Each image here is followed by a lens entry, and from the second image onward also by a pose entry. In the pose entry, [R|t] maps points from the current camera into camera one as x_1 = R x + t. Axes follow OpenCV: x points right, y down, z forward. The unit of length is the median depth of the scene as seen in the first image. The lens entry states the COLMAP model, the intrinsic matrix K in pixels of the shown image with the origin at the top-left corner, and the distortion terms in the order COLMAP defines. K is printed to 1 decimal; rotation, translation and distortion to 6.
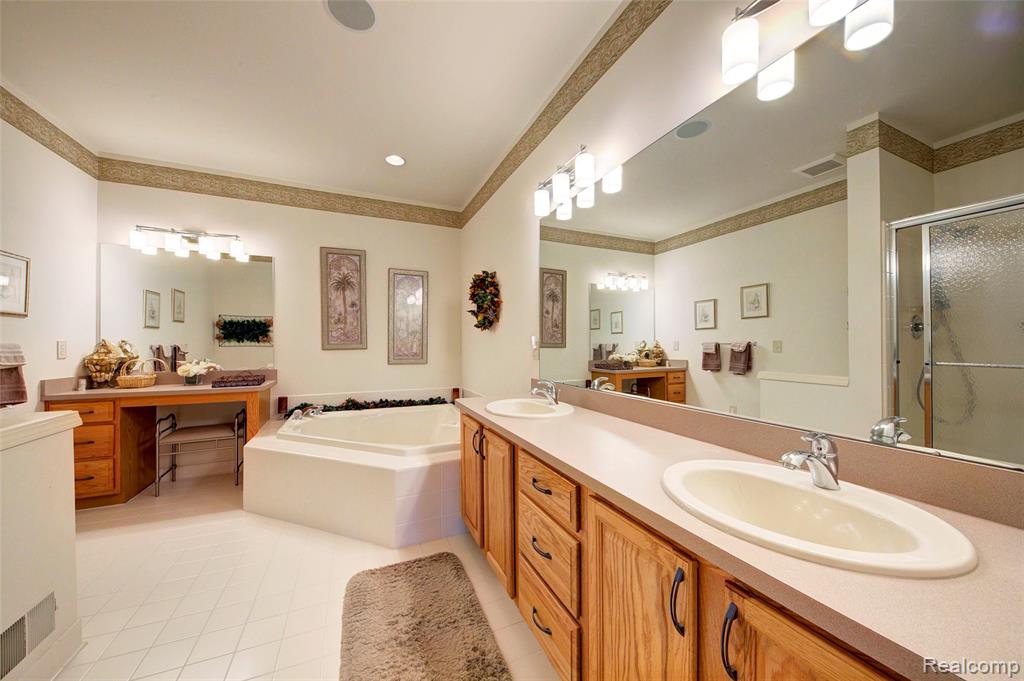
lens RADIAL K [[354.2, 0, 521.6], [0, 354.2, 343.3], [0, 0, 1]] dist [0.002282, -0.003554]
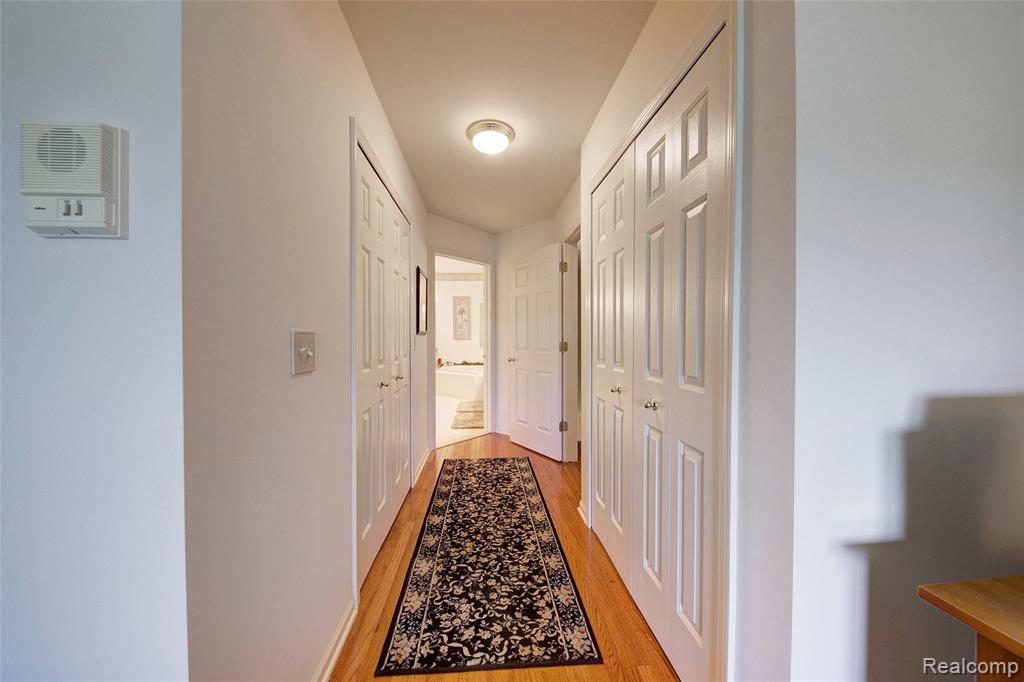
lens RADIAL K [[354.2, 0, 509.7], [0, 354.2, 341.5], [0, 0, 1]] dist [0.002282, -0.003554]
pose [[0.940010, 0.001828, -0.341143, 0.748019], [0.001106, 0.999964, 0.008406, 0.011950], [0.341146, -0.008279, 0.939974, -1.377744]]
